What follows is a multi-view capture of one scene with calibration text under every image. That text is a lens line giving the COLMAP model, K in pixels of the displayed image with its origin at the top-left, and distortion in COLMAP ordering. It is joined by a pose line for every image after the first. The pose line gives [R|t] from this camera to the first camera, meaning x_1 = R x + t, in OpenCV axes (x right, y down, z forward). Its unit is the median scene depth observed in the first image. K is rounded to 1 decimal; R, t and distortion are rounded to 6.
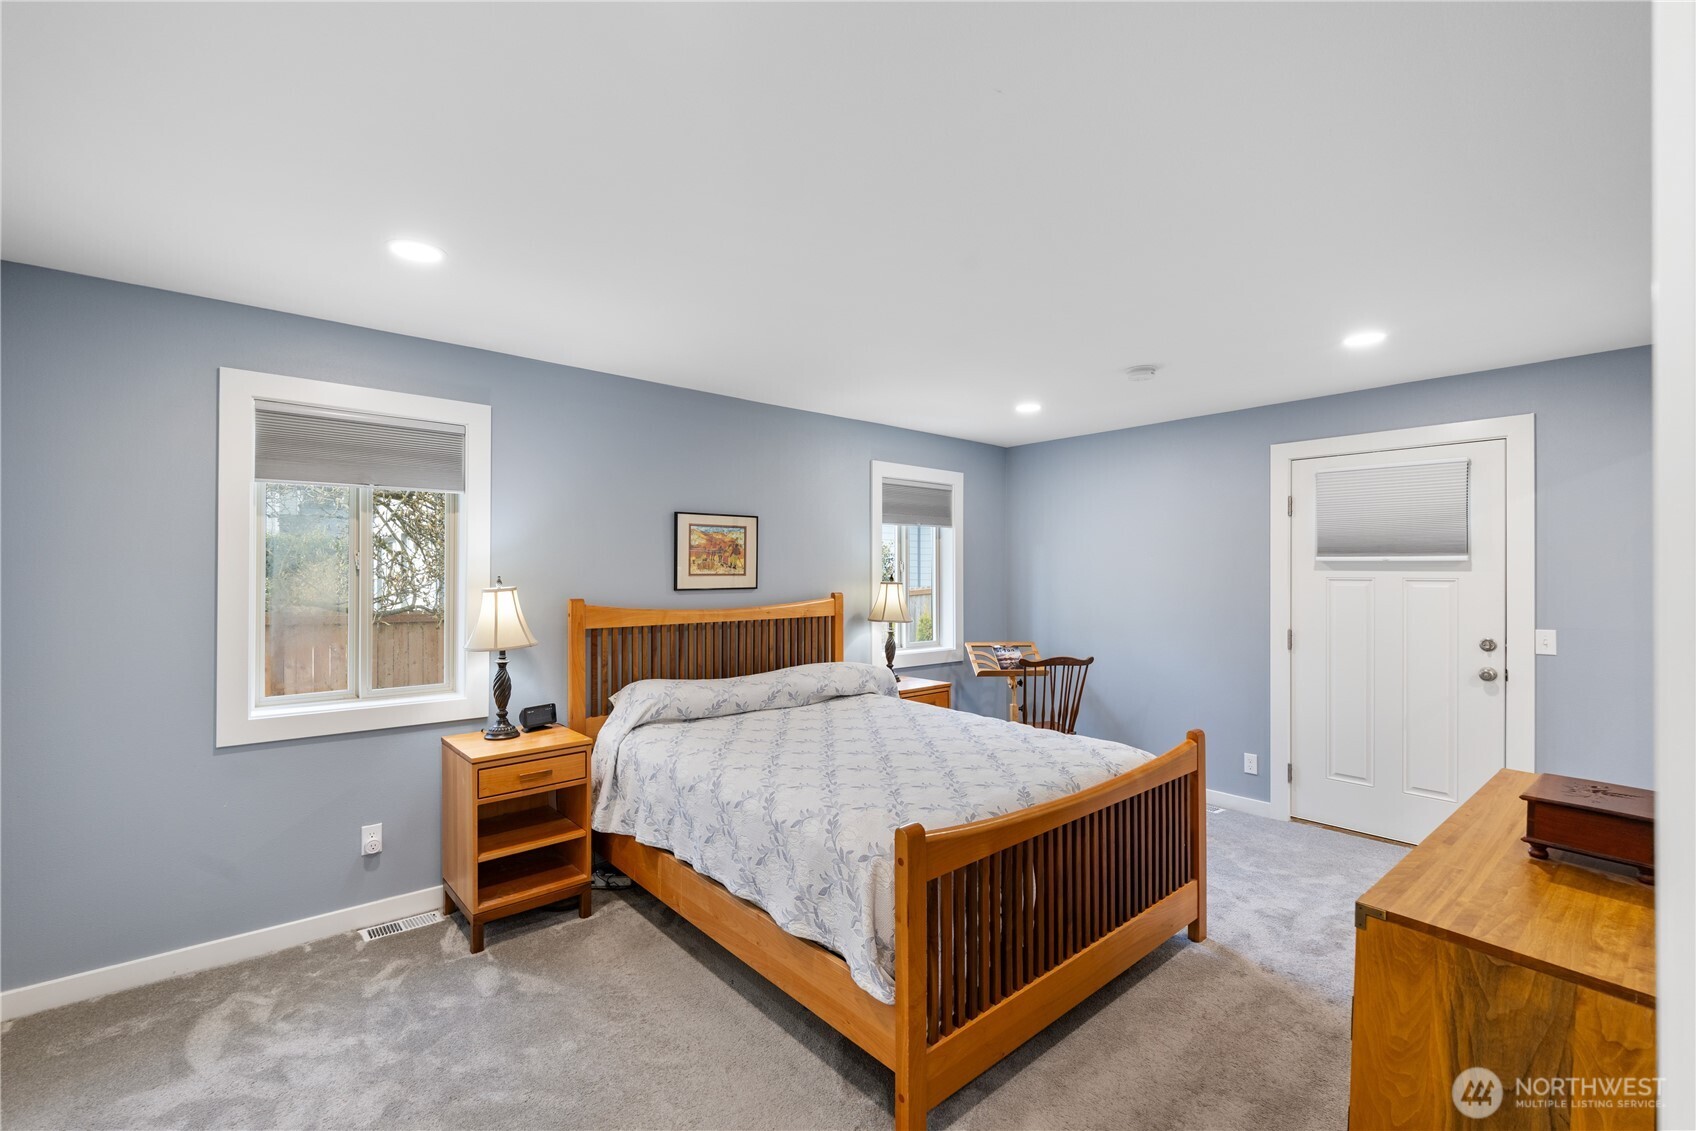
lens RADIAL K [[752.2, 0, 845.8], [0, 752.2, 564.3], [0, 0, 1]] dist [0.004412, 0.000259]
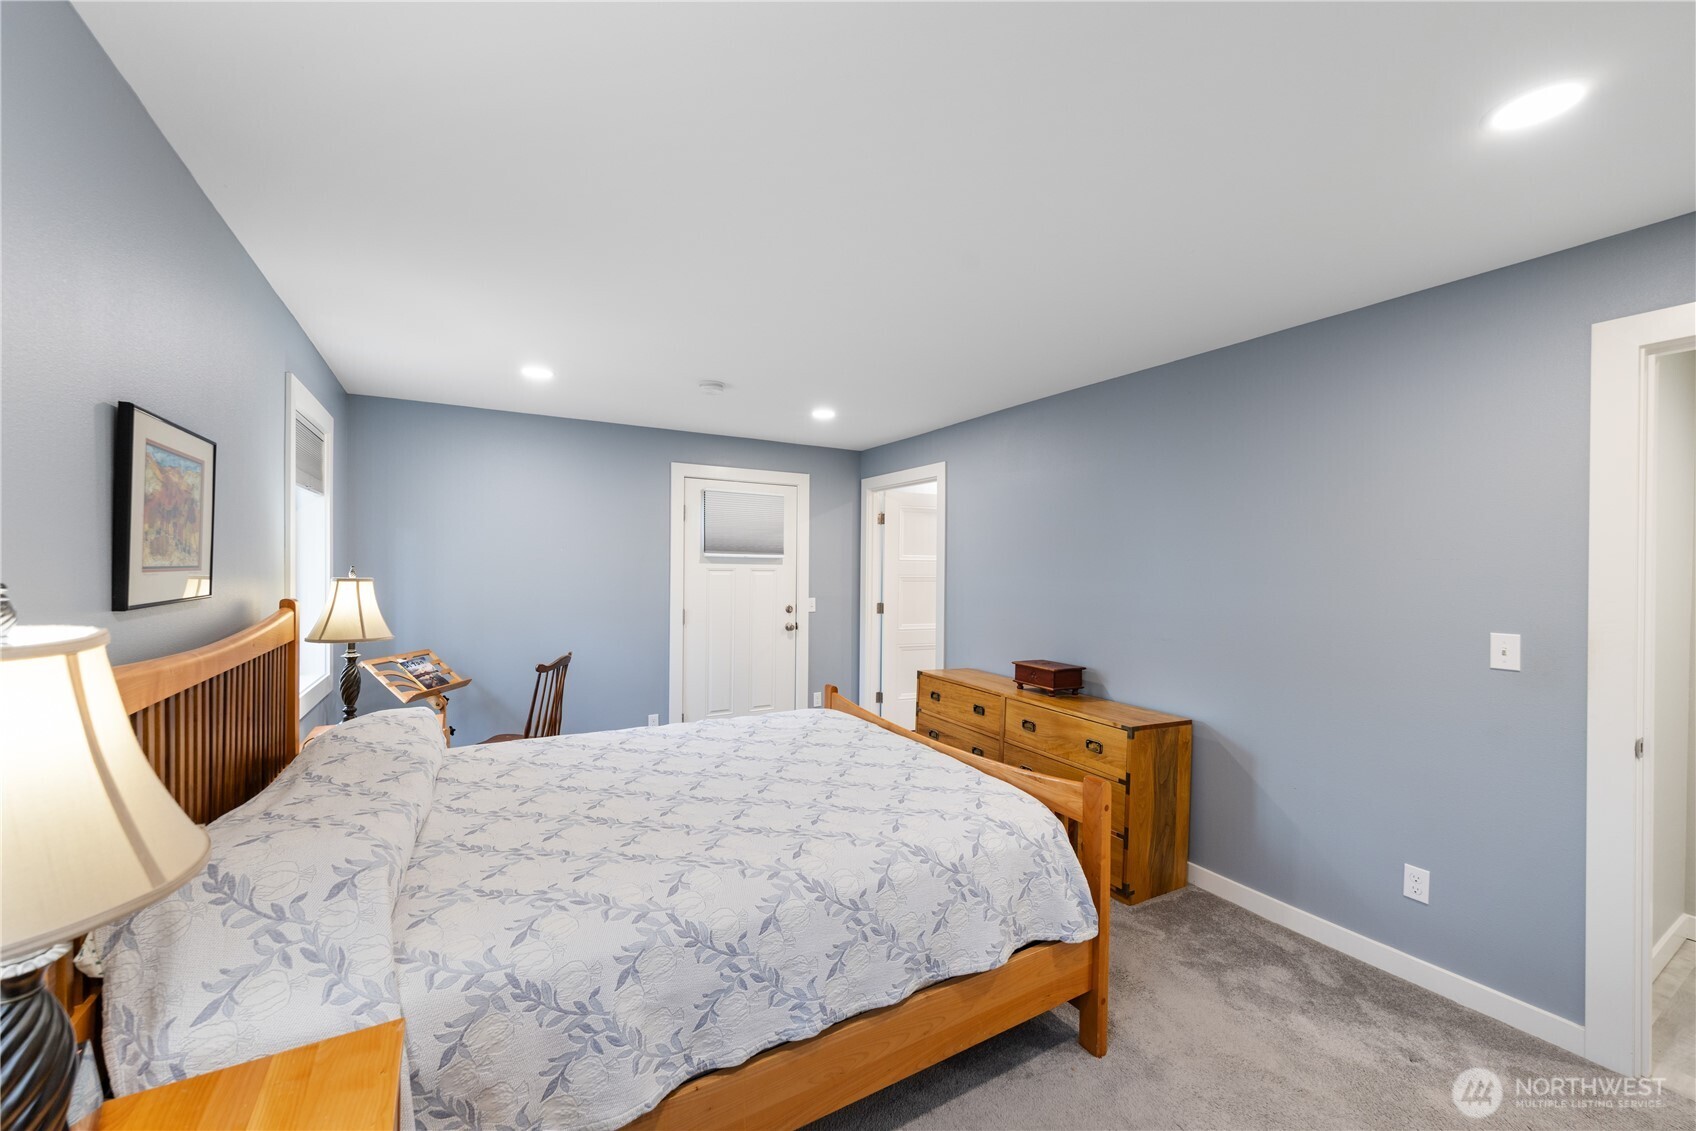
lens RADIAL K [[645.6, 0, 844.0], [0, 645.6, 569.1], [0, 0, 1]] dist [0.001919, 0.000078]
pose [[0.175585, -0.005231, 0.984450, -0.527808], [-0.019196, 0.999778, 0.008736, 0.004319], [-0.984277, -0.020431, 0.175445, 0.639244]]
